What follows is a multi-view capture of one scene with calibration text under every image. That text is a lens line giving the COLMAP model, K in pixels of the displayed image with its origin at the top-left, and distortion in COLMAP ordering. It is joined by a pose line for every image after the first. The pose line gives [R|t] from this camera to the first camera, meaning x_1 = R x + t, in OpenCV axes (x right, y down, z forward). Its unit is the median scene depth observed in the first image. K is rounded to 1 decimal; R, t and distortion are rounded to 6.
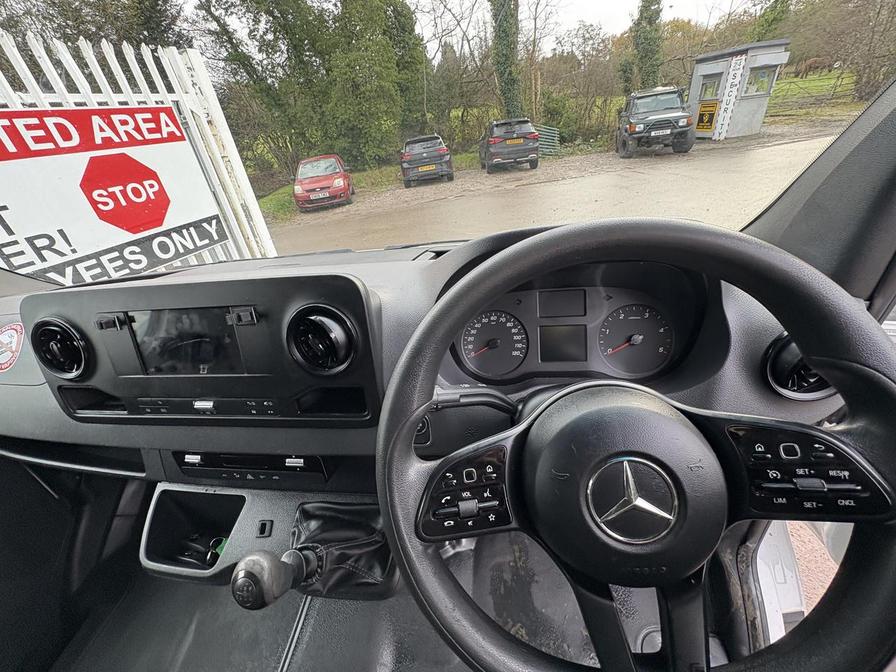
lens RADIAL K [[358.6, 0, 448.9], [0, 358.6, 337.0], [0, 0, 1]] dist [-0.000042, -0.000036]
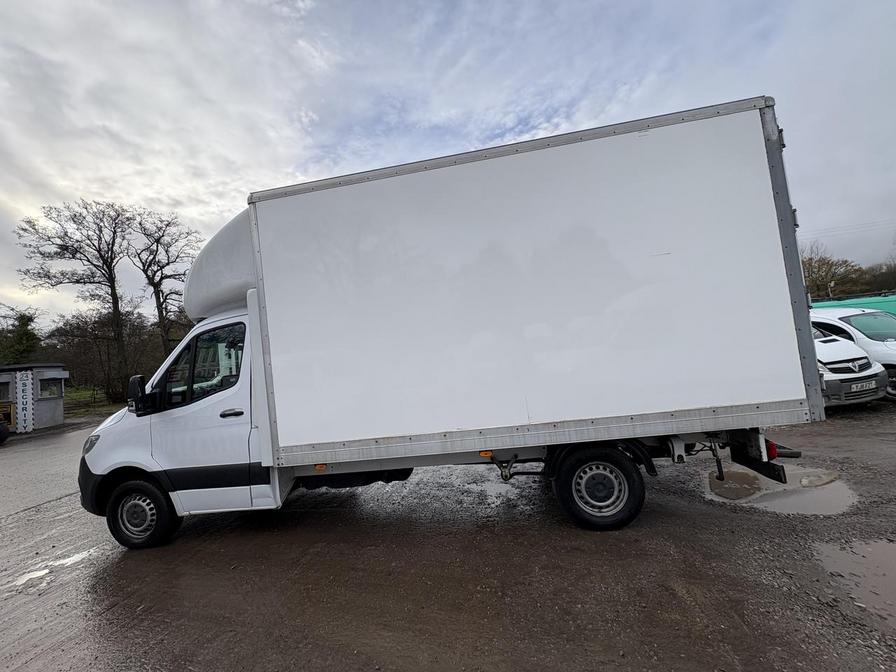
lens RADIAL K [[358.6, 0, 447.7], [0, 358.6, 334.8], [0, 0, 1]] dist [-0.000042, -0.000036]
pose [[0.005413, 0.163078, 0.986598, -1.428368], [0.592325, 0.794384, -0.134556, 0.483899], [-0.805681, 0.585115, -0.092295, -0.439149]]
